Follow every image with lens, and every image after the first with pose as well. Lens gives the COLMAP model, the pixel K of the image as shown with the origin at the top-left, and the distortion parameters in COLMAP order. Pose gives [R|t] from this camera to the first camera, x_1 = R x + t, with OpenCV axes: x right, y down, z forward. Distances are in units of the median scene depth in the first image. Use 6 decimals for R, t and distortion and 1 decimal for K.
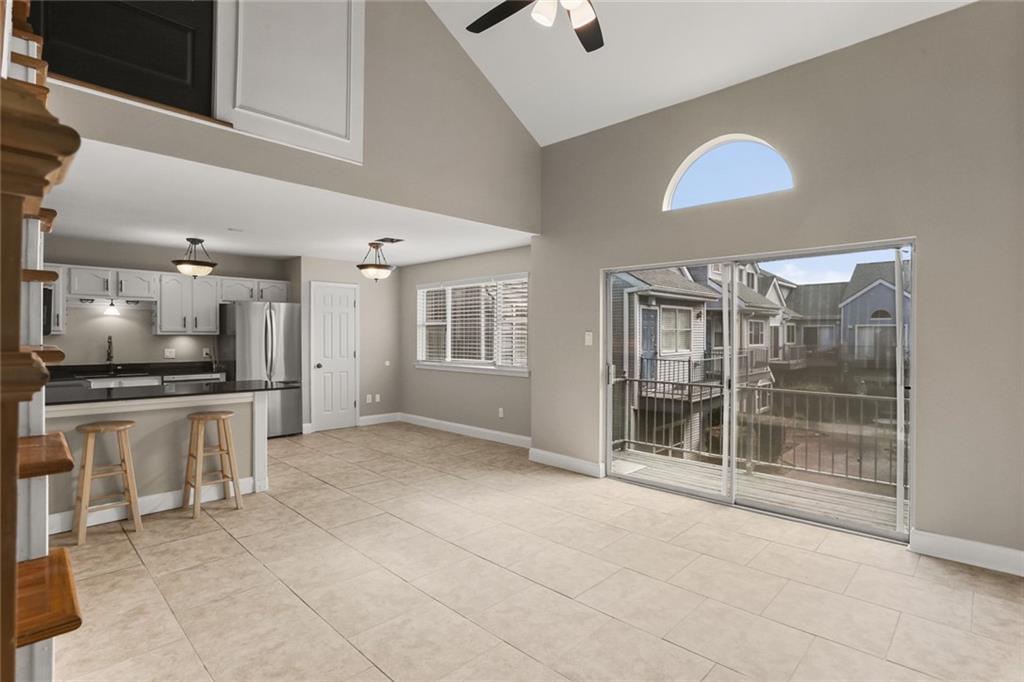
lens RADIAL K [[505.9, 0, 507.7], [0, 505.9, 337.1], [0, 0, 1]] dist [-0.048576, 0.031347]
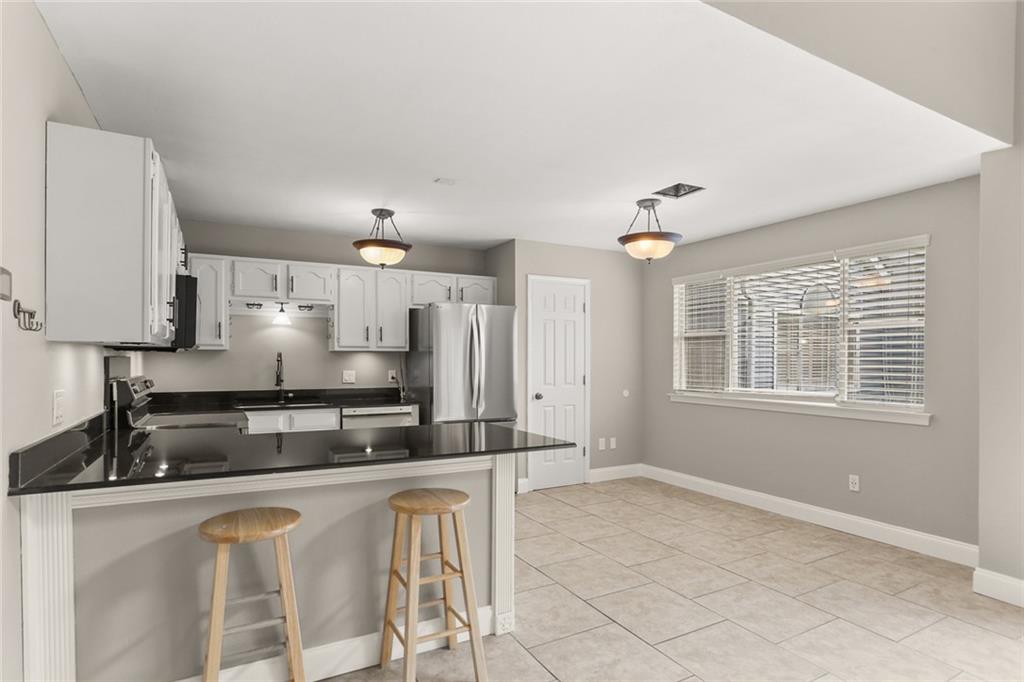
lens RADIAL K [[540.0, 0, 511.0], [0, 540.0, 362.4], [0, 0, 1]] dist [-0.057732, 0.037260]
pose [[0.958013, 0.001717, -0.286721, -0.238365], [-0.000471, 0.999990, 0.004412, 0.008697], [0.286726, -0.004092, 0.958004, 0.330961]]
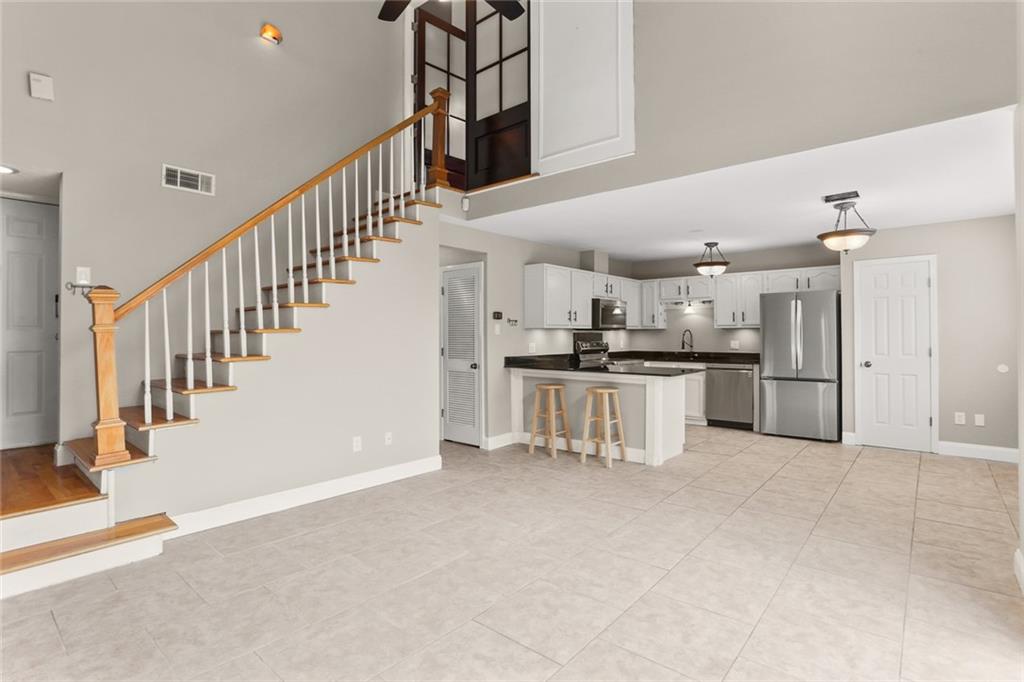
lens RADIAL K [[501.9, 0, 511.6], [0, 501.9, 330.7], [0, 0, 1]] dist [-0.045753, 0.020338]
pose [[0.071793, -0.011628, -0.997352, 0.449530], [0.001001, 0.999932, -0.011586, 0.014674], [0.997419, -0.000166, 0.071800, 0.452712]]
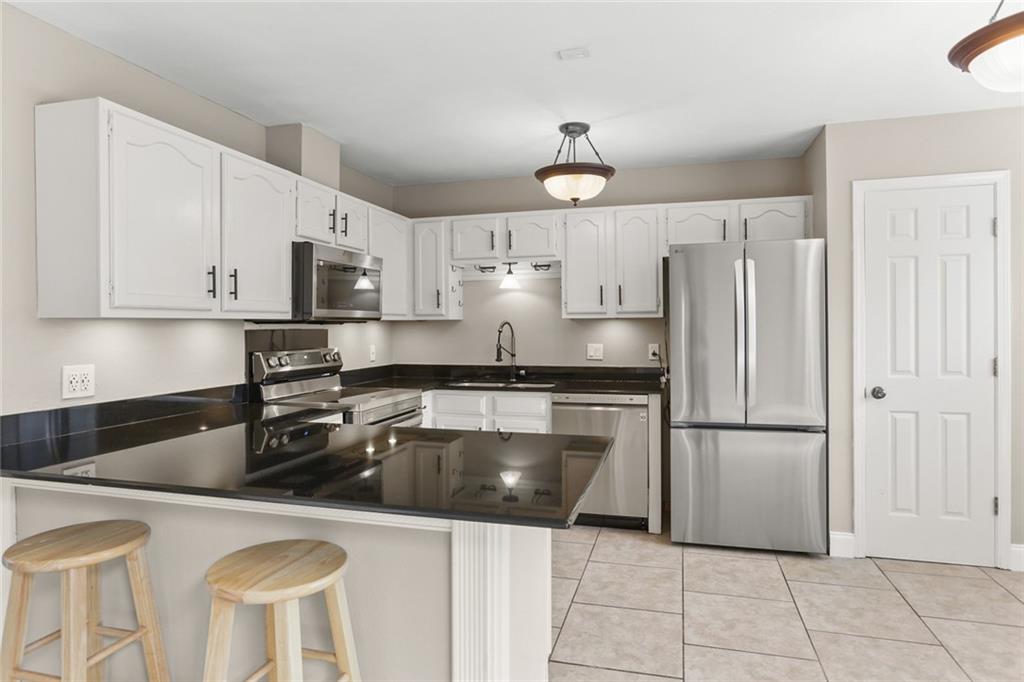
lens RADIAL K [[598.5, 0, 518.3], [0, 598.5, 329.1], [0, 0, 1]] dist [-0.003567, 0.001307]
pose [[0.496606, -0.000950, -0.867975, -0.130694], [0.006639, 0.999974, 0.002704, 0.004933], [0.867951, -0.007106, 0.496600, 0.631455]]
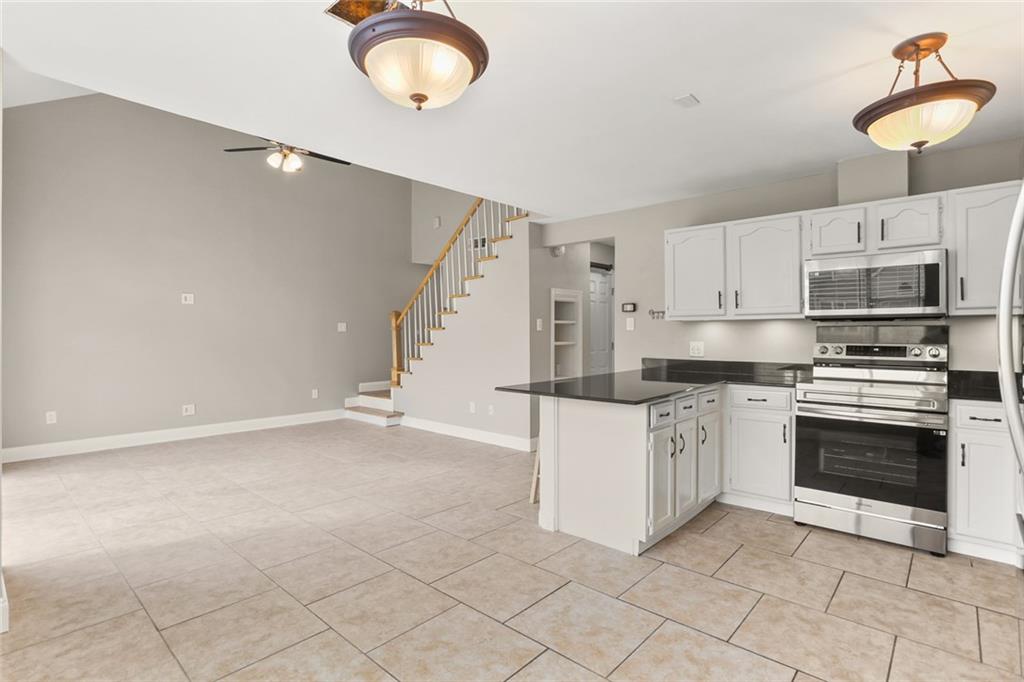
lens RADIAL K [[501.9, 0, 511.6], [0, 501.9, 330.7], [0, 0, 1]] dist [-0.045753, 0.020338]
pose [[-0.998877, -0.003569, -0.047238, -0.303347], [-0.003477, 0.999992, -0.002047, 0.013254], [0.047244, -0.001881, -0.998882, 1.304879]]
